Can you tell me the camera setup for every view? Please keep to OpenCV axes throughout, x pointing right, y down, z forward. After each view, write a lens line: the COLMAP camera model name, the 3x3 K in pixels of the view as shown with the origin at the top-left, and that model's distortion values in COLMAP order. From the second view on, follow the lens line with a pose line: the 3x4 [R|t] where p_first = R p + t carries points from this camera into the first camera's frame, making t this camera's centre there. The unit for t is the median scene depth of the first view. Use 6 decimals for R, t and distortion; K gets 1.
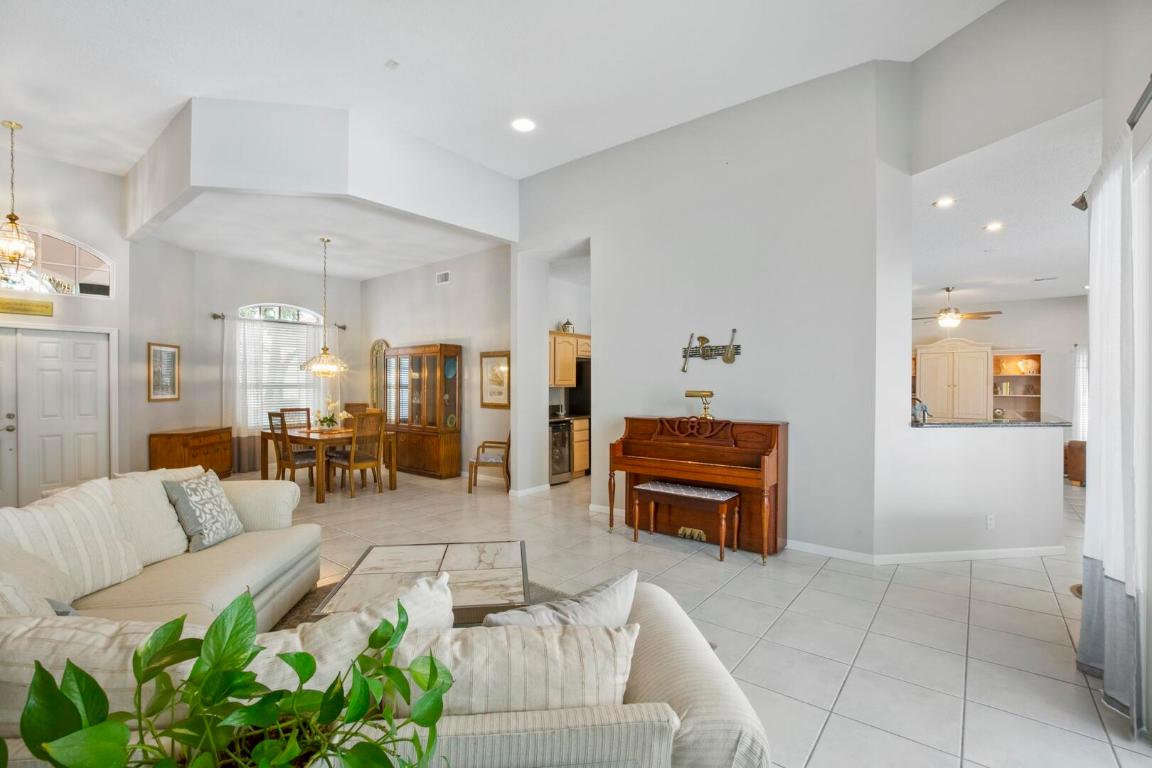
lens RADIAL K [[507.4, 0, 573.7], [0, 507.4, 383.2], [0, 0, 1]] dist [-0.017377, 0.000469]
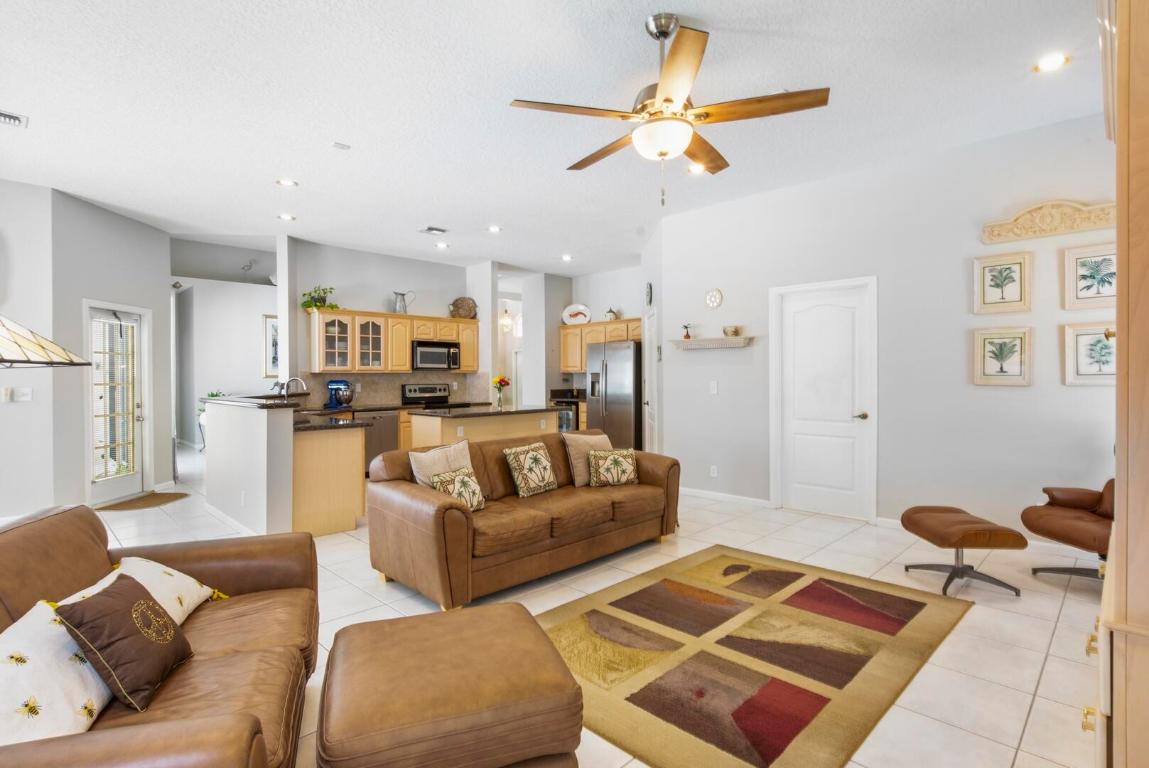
lens RADIAL K [[567.9, 0, 574.5], [0, 567.9, 384.0], [0, 0, 1]] dist [-0.015391, -0.000154]
pose [[-0.108827, 0.009811, -0.994012, 1.277174], [0.007056, 0.999934, 0.009096, 0.022884], [0.994036, -0.006024, -0.108889, 1.159498]]
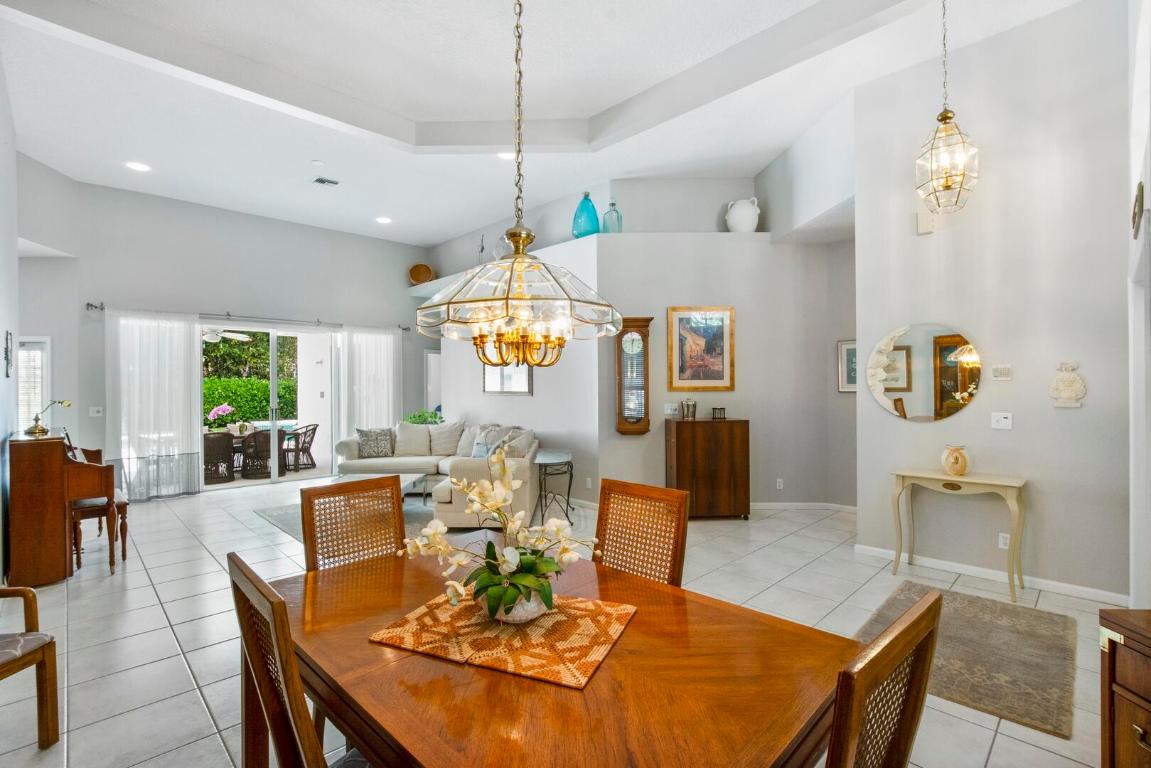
lens RADIAL K [[525.6, 0, 574.6], [0, 525.6, 387.7], [0, 0, 1]] dist [-0.013825, 0.000415]
pose [[-0.993148, 0.006555, 0.116676, -0.514144], [0.006976, 0.999971, 0.003201, -0.003044], [-0.116652, 0.003993, -0.993165, 1.158840]]
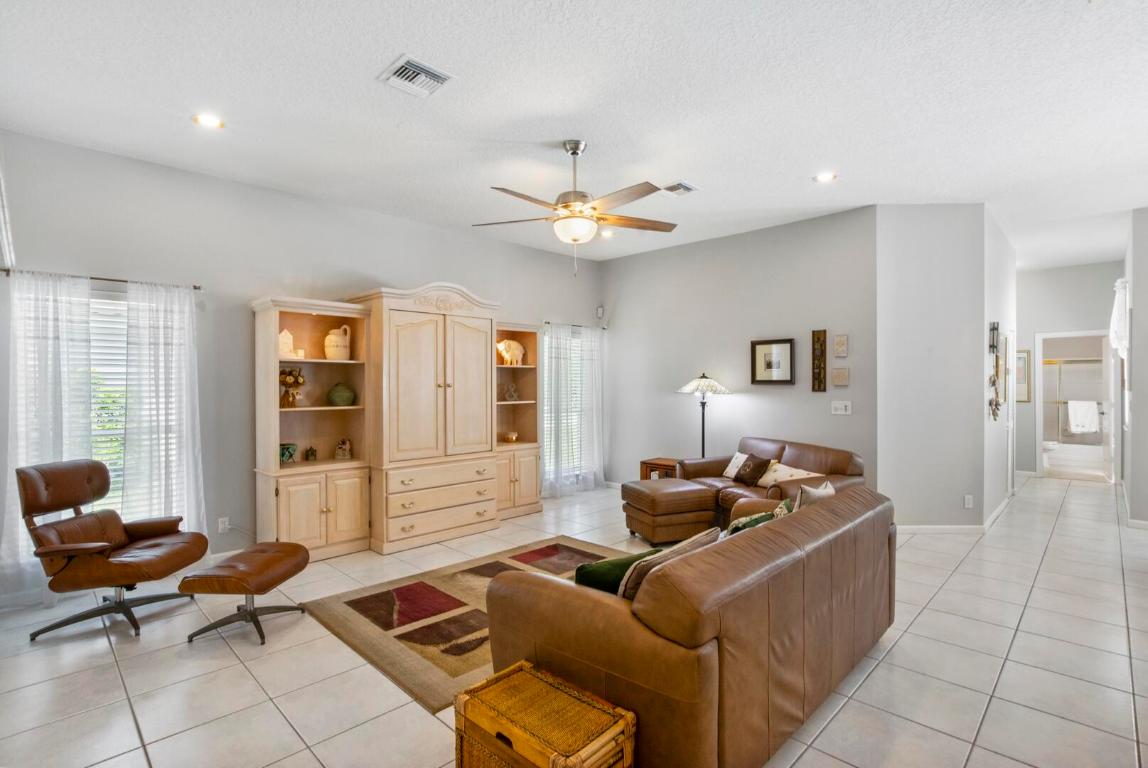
lens RADIAL K [[546.9, 0, 574.0], [0, 546.9, 384.0], [0, 0, 1]] dist [-0.015930, 0.000073]
pose [[0.100008, -0.003523, 0.994980, 0.358969], [0.004167, 0.999986, 0.003122, 0.002873], [-0.994978, 0.003834, 0.100021, 1.126758]]
